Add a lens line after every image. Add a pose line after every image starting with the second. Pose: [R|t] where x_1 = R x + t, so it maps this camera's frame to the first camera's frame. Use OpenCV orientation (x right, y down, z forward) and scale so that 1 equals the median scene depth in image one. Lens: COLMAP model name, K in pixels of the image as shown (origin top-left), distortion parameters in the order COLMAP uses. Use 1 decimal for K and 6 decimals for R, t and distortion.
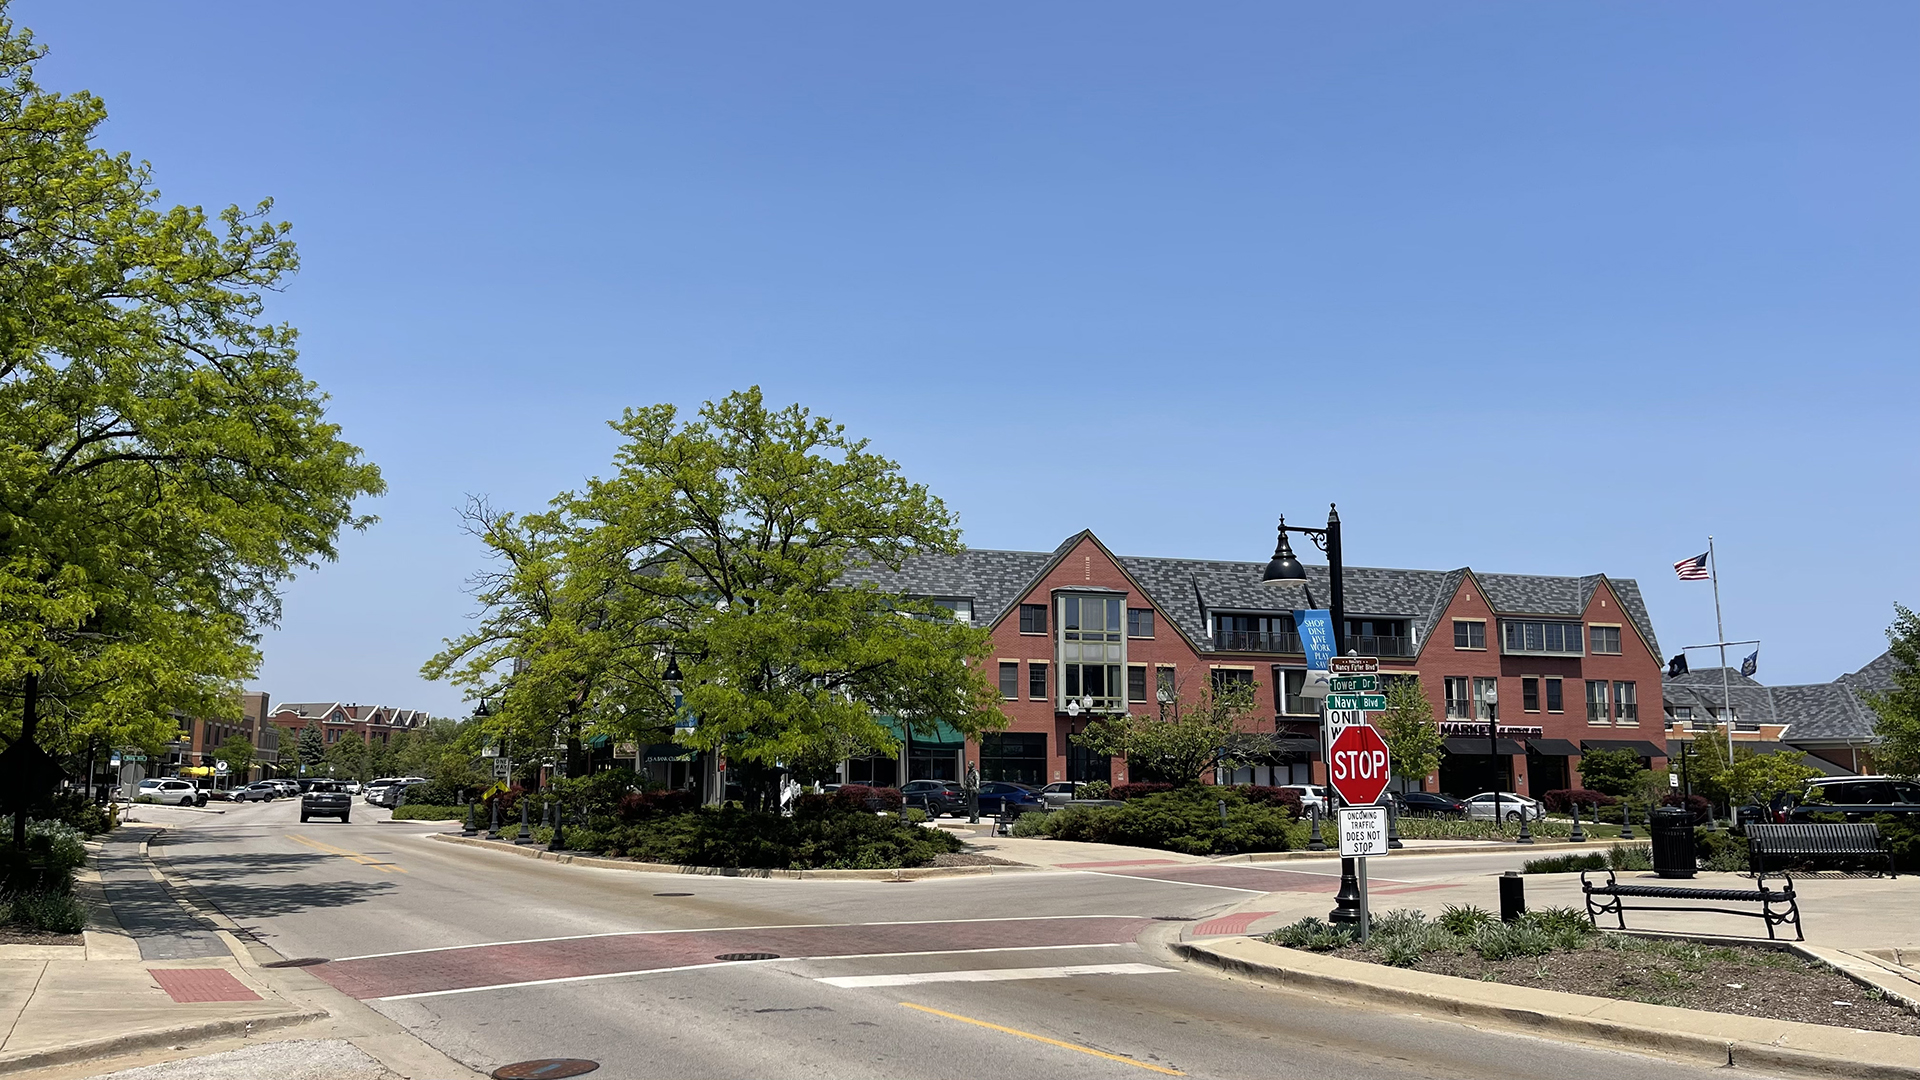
lens RADIAL K [[1472.8, 0, 959.0], [0, 1472.8, 530.8], [0, 0, 1]] dist [0.063148, -0.073638]
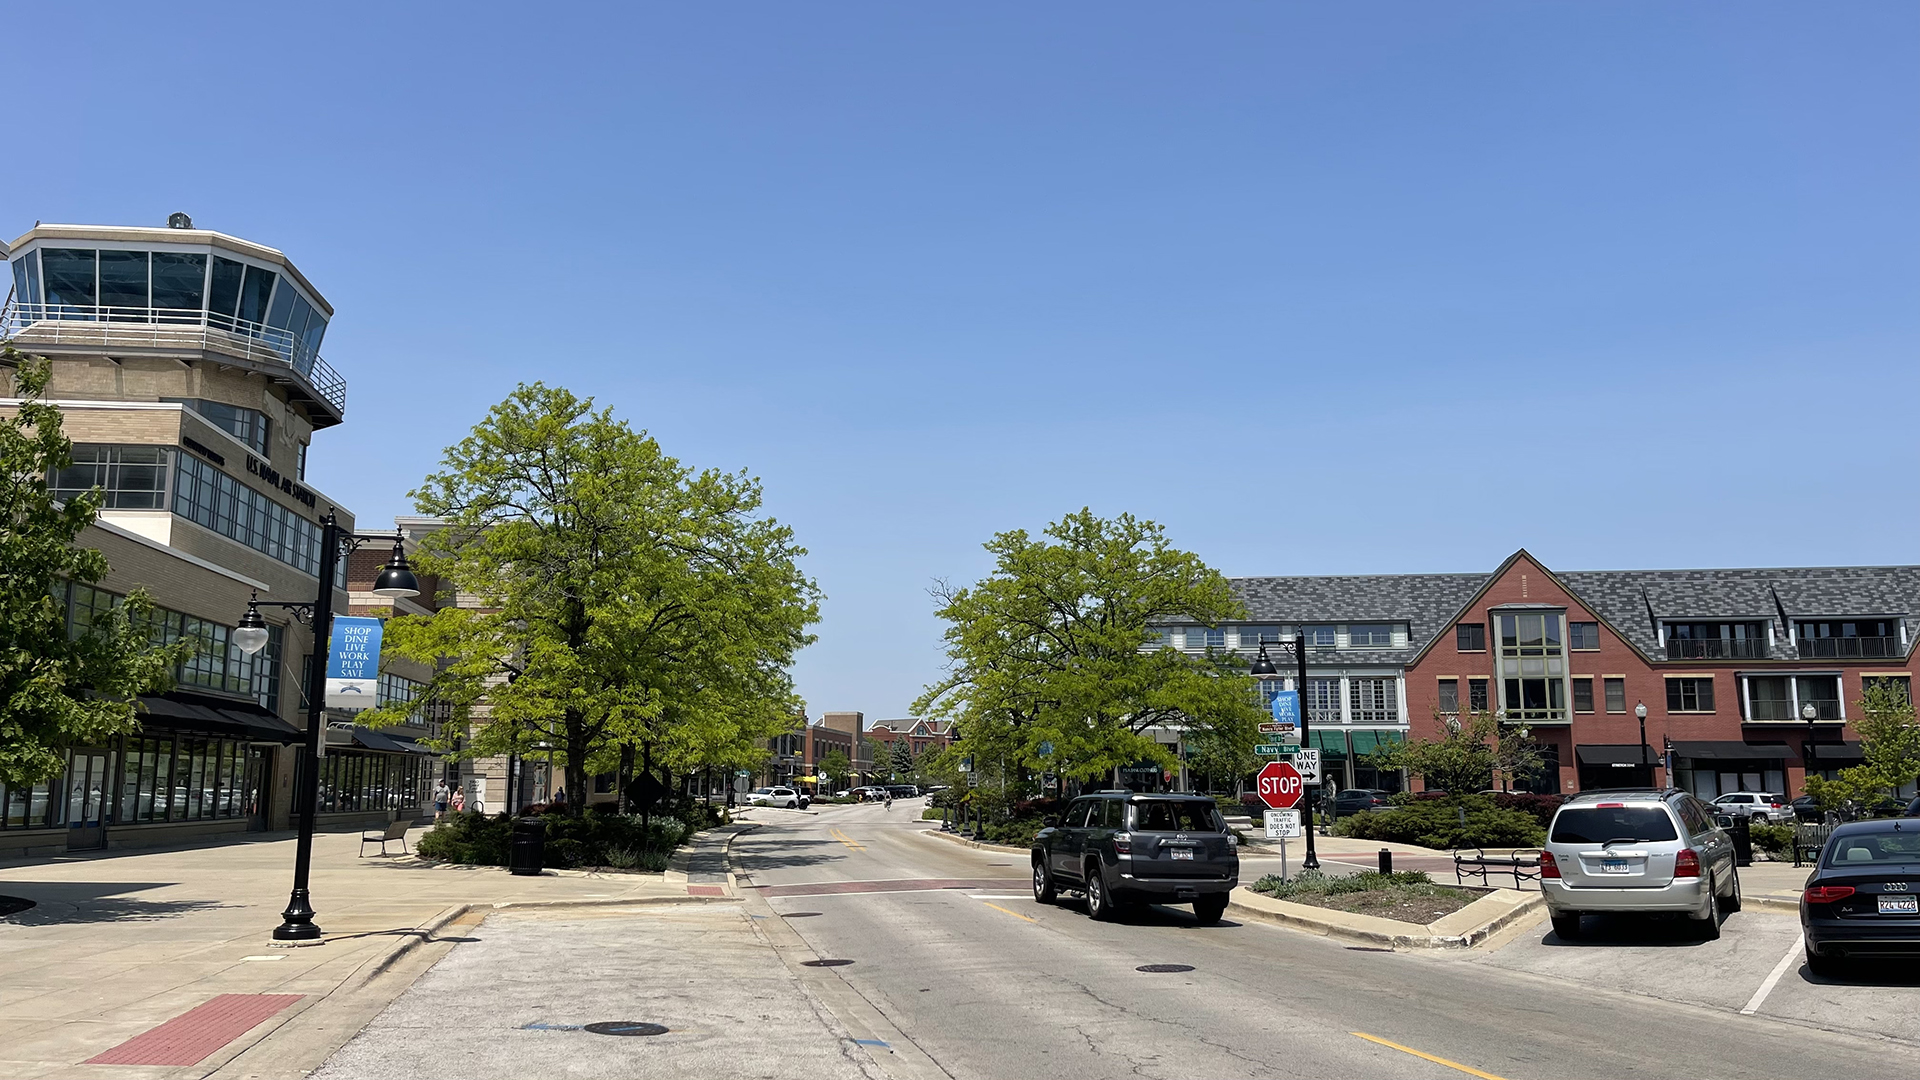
lens RADIAL K [[1472.8, 0, 943.0], [0, 1472.8, 534.8], [0, 0, 1]] dist [0.063148, -0.073638]
pose [[0.924644, -0.069785, -0.374384, 0.103785], [0.069458, 0.997481, -0.014384, -0.024962], [0.374445, -0.012704, 0.927162, -0.136472]]
